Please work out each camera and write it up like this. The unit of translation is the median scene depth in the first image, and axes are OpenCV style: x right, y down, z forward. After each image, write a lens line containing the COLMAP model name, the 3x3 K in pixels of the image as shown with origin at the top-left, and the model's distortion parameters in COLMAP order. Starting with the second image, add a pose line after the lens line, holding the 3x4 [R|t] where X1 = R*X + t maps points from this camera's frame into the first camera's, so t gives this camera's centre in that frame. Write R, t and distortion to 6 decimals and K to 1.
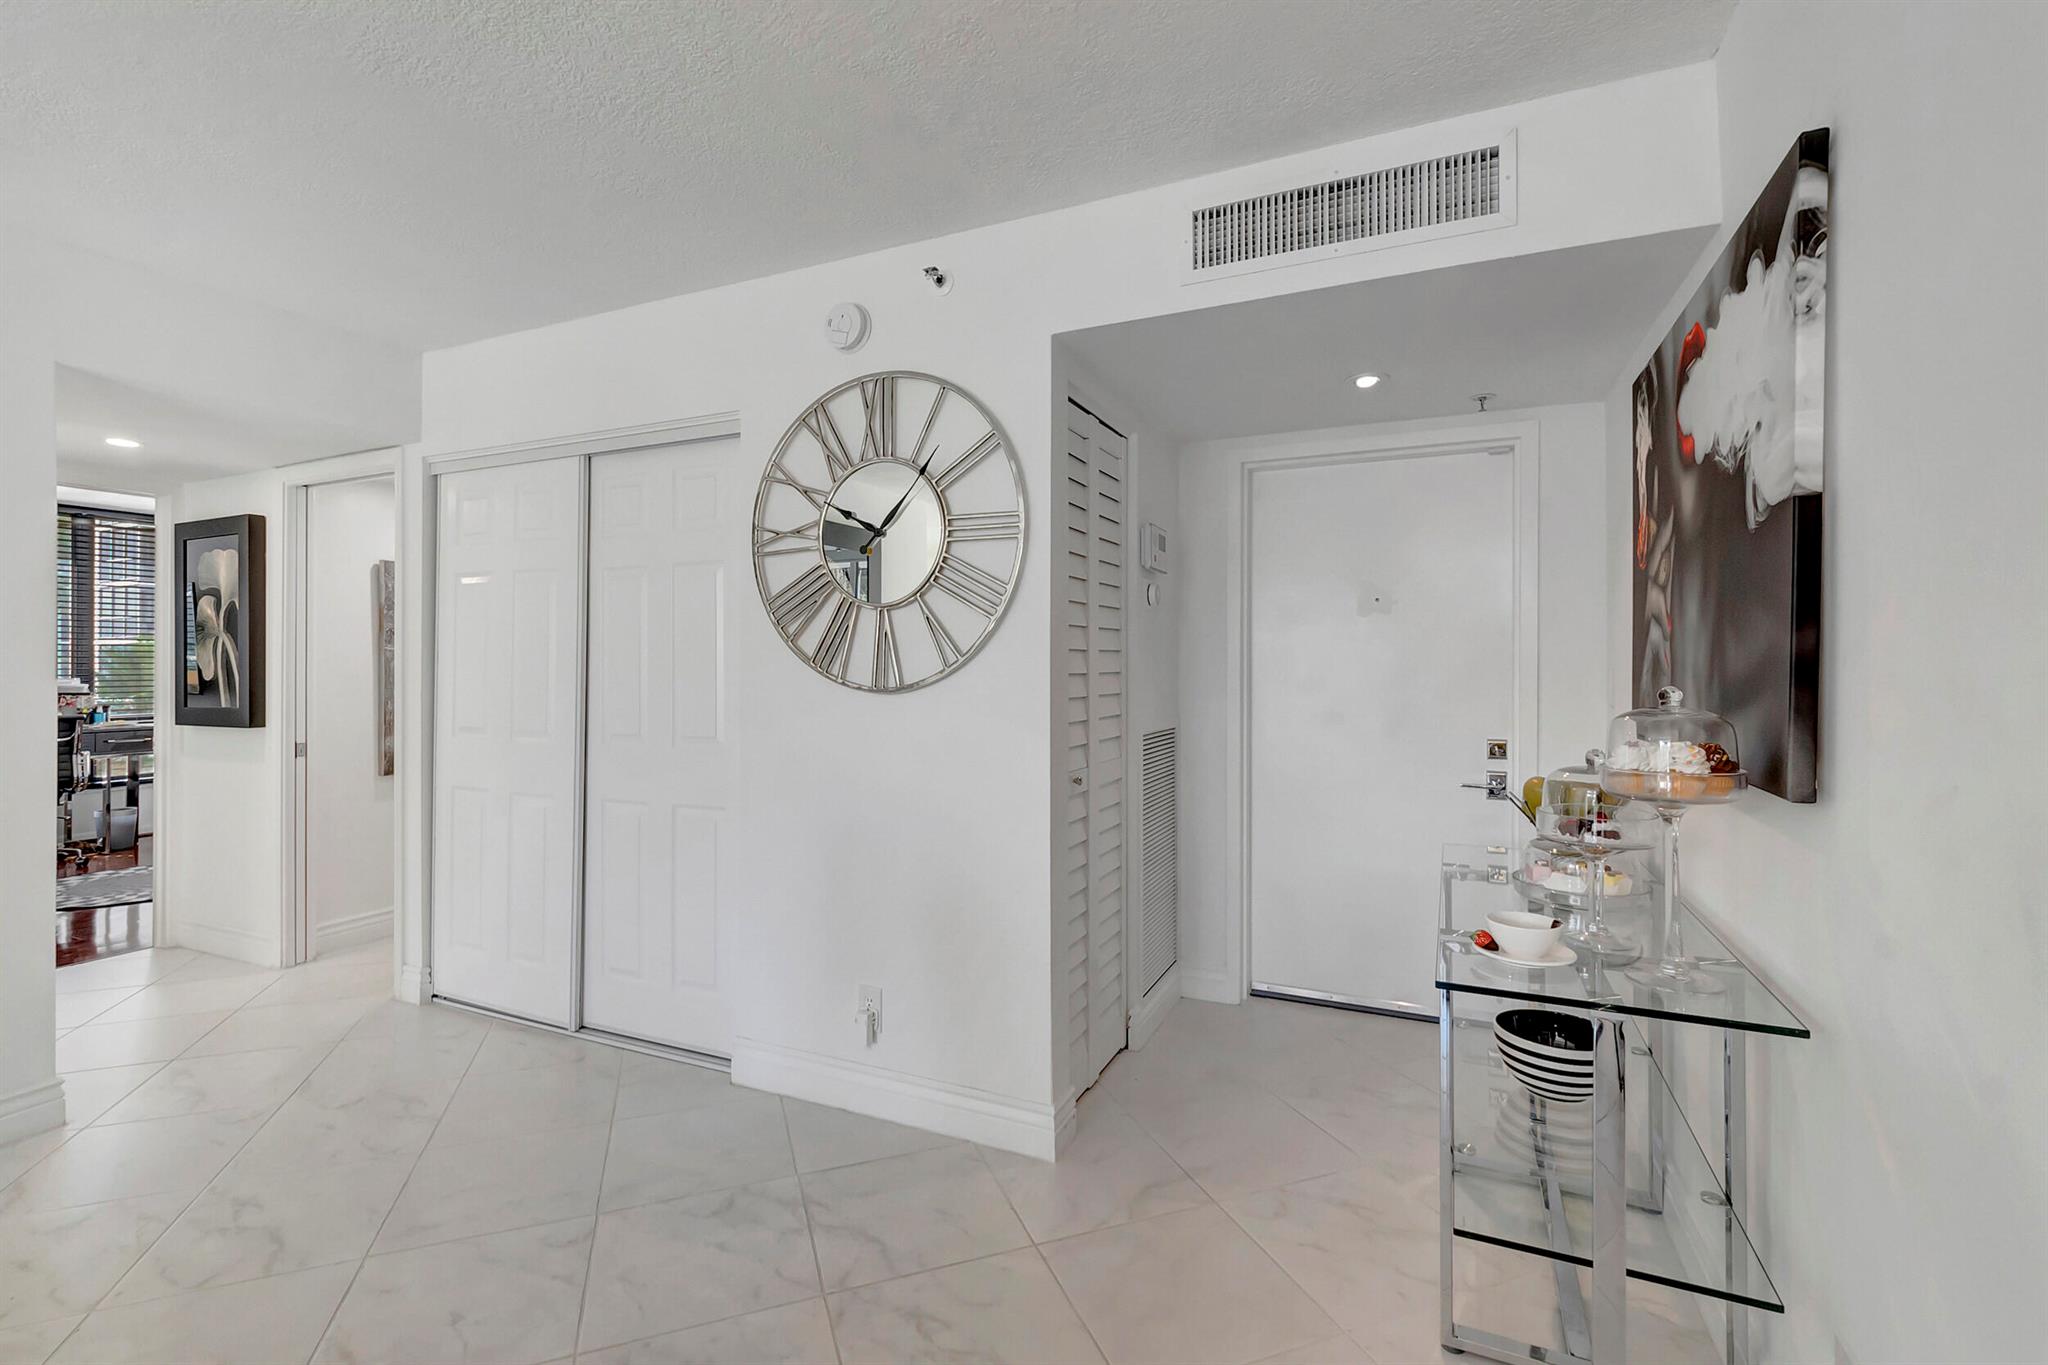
lens RADIAL K [[898.8, 0, 1019.7], [0, 898.8, 677.7], [0, 0, 1]] dist [0.000950, -0.002445]
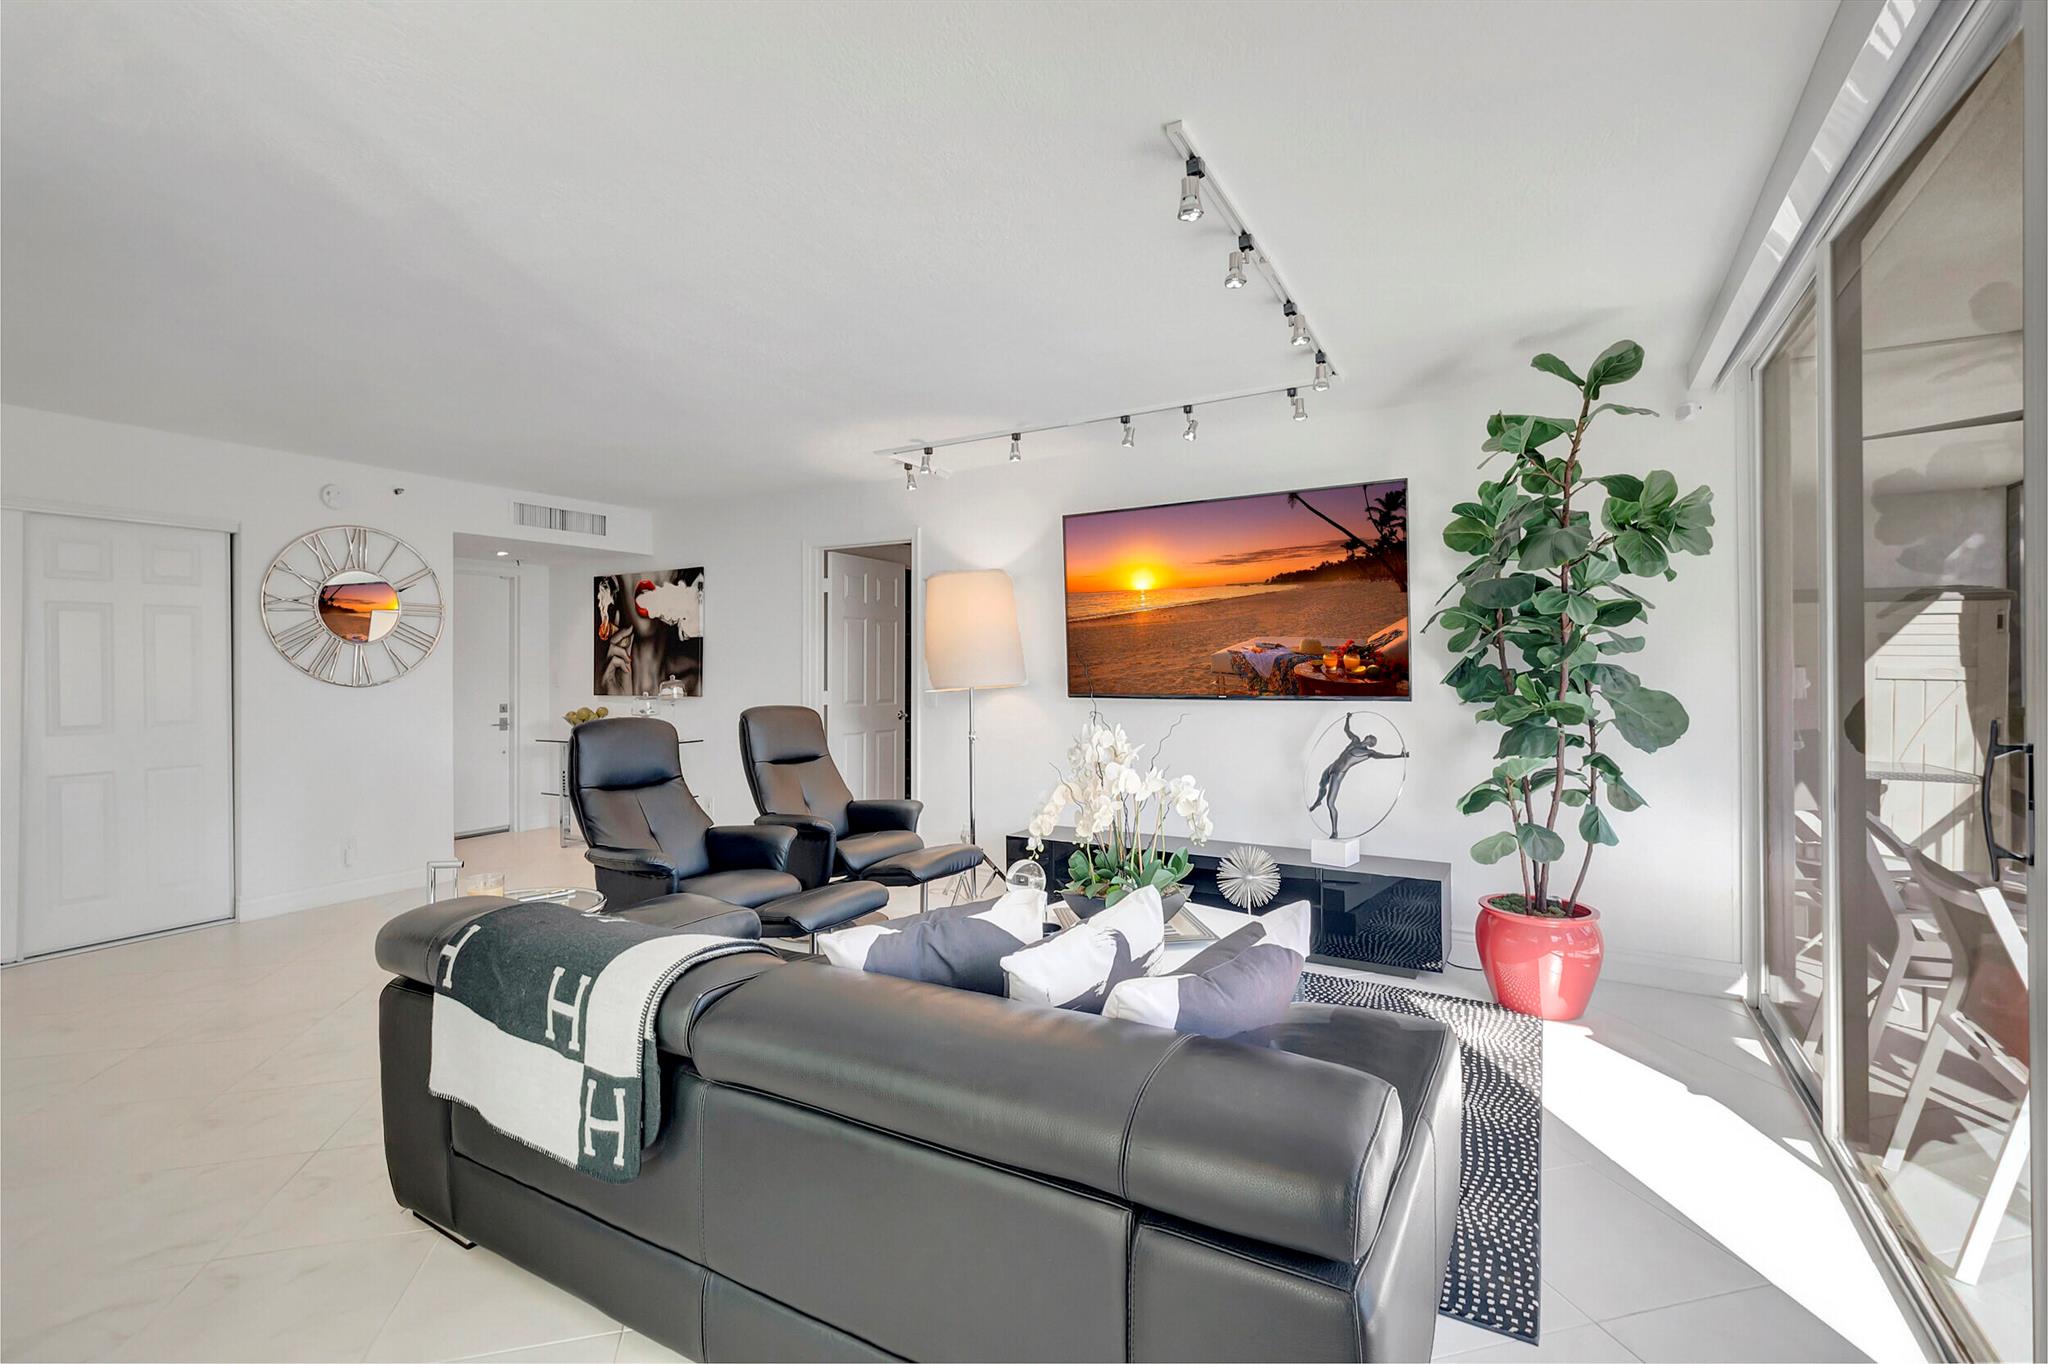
lens RADIAL K [[898.8, 0, 1039.0], [0, 898.8, 665.5], [0, 0, 1]] dist [0.000950, -0.002445]
pose [[0.094375, -0.001498, 0.995536, -2.046339], [0.010100, 0.999949, 0.000548, -0.017863], [-0.995485, 0.010003, 0.094386, -0.703440]]
